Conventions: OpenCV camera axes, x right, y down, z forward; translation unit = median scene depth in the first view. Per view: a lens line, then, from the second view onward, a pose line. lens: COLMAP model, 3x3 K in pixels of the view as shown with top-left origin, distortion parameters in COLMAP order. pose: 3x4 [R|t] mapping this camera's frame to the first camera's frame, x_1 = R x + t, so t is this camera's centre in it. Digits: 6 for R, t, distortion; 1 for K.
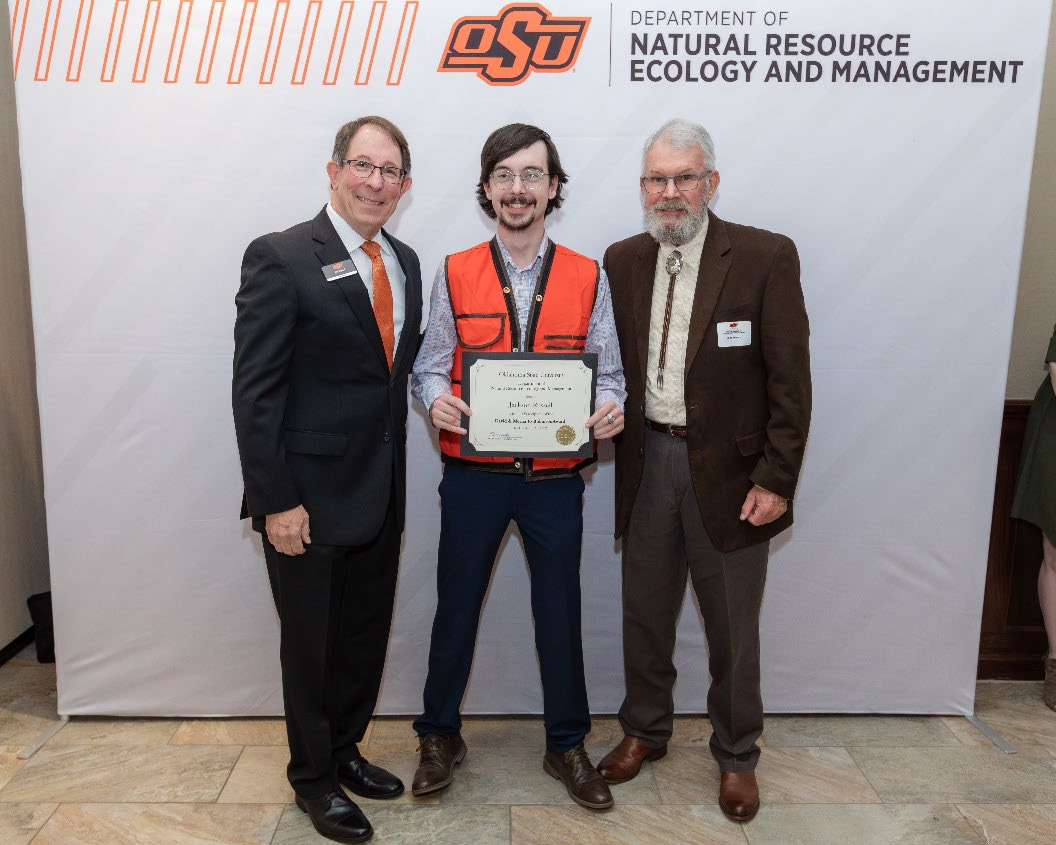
lens RADIAL K [[1239.9, 0, 531.5], [0, 1239.9, 464.7], [0, 0, 1]] dist [0.010899, 0.000000]
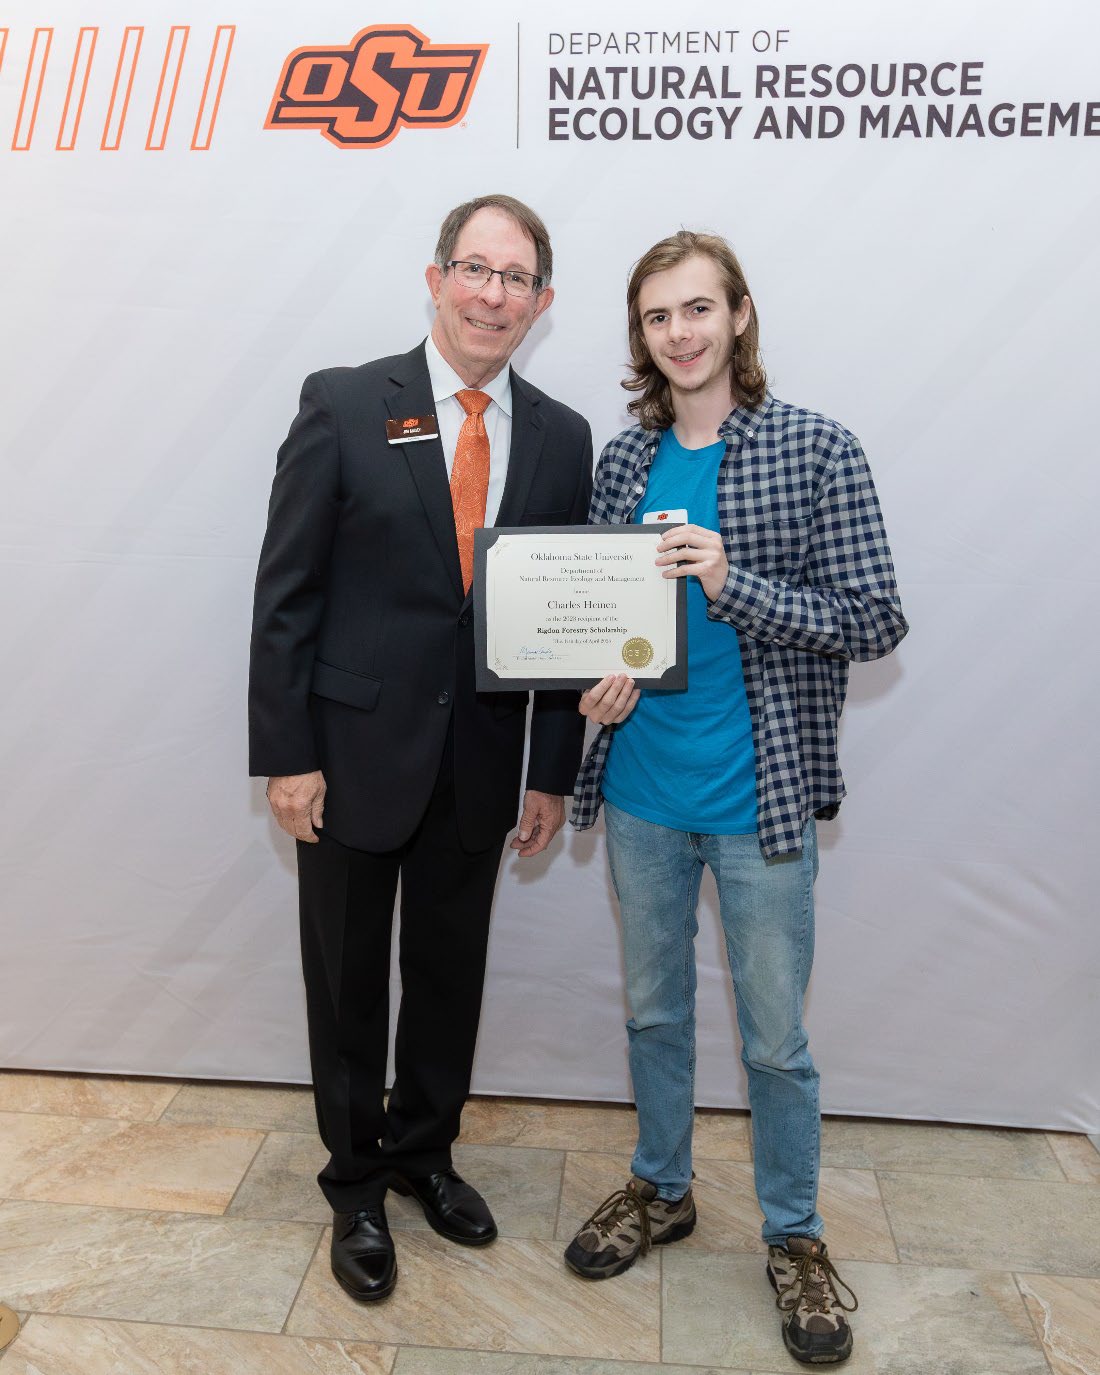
lens RADIAL K [[1830.8, 0, 558.2], [0, 1830.8, 704.1], [0, 0, 1]] dist [0.014806, 0.000000]
pose [[0.990109, 0.030668, -0.136910, 0.227567], [-0.031139, 0.999514, -0.001303, -0.008519], [0.136803, 0.005553, 0.990583, 0.037899]]
